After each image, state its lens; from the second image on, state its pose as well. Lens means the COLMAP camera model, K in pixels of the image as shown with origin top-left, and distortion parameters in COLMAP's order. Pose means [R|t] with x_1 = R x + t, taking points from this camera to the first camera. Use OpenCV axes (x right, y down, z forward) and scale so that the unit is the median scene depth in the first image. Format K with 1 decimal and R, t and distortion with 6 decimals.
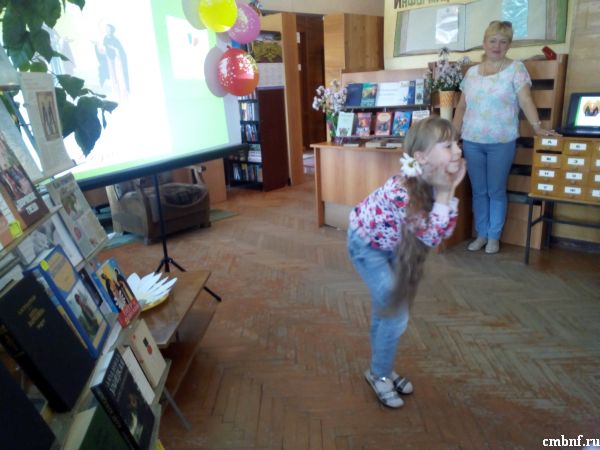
lens RADIAL K [[495.9, 0, 300.0], [0, 495.9, 225.0], [0, 0, 1]] dist [0.090129, -0.185373]
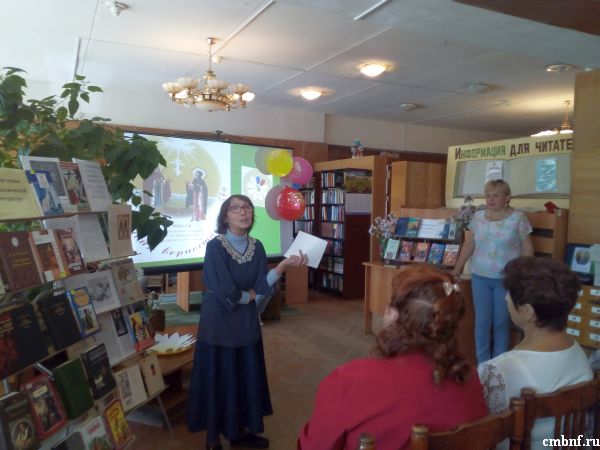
lens RADIAL K [[501.8, 0, 300.0], [0, 501.8, 225.0], [0, 0, 1]] dist [-0.001031, -0.004286]
pose [[0.947764, 0.087457, -0.306748, 0.250438], [-0.154013, 0.967621, -0.199976, 0.017319], [0.279326, 0.236773, 0.930546, -0.201794]]
